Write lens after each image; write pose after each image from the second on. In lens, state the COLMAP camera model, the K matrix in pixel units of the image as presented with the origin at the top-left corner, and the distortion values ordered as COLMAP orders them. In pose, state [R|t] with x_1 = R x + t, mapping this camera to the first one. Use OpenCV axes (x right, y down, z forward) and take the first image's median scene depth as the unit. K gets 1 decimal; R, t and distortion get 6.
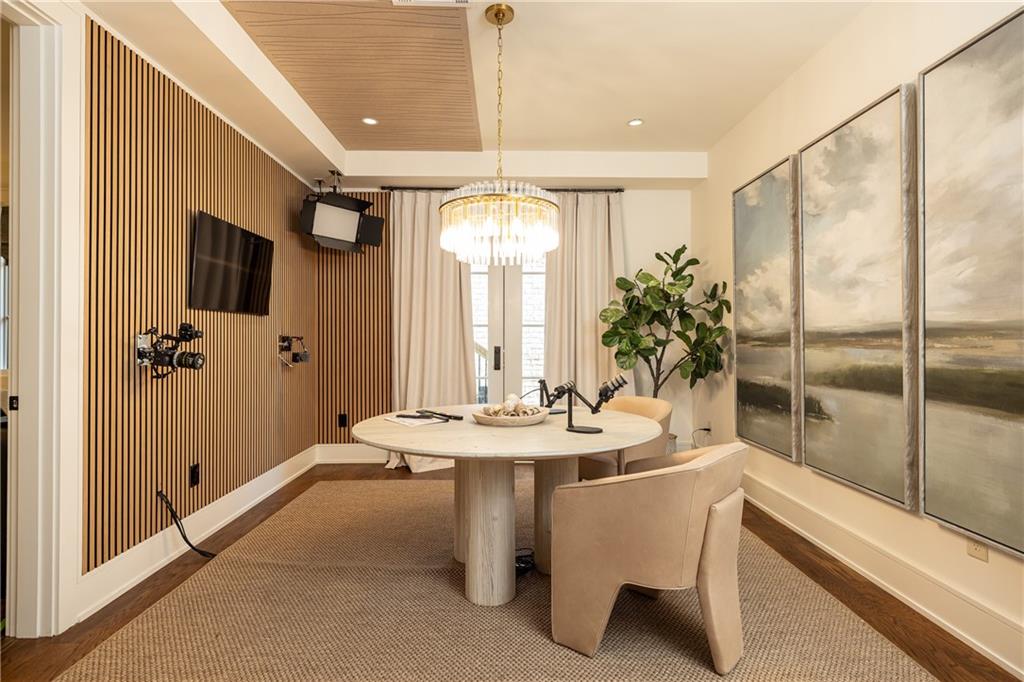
lens RADIAL K [[521.9, 0, 528.1], [0, 521.9, 337.5], [0, 0, 1]] dist [-0.000548, 0.001454]
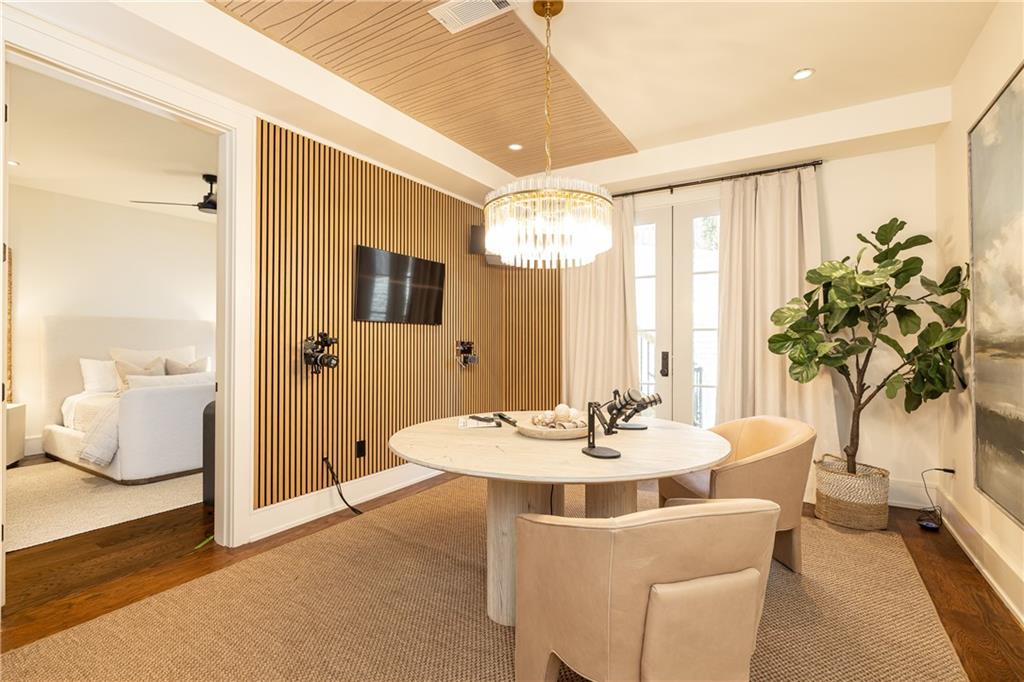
lens RADIAL K [[470.9, 0, 528.9], [0, 470.9, 341.0], [0, 0, 1]] dist [-0.002452, 0.000439]
pose [[0.841036, -0.000963, -0.540978, 0.269710], [0.000496, 0.999999, -0.001010, -0.002574], [0.540979, 0.000581, 0.841036, 0.185086]]
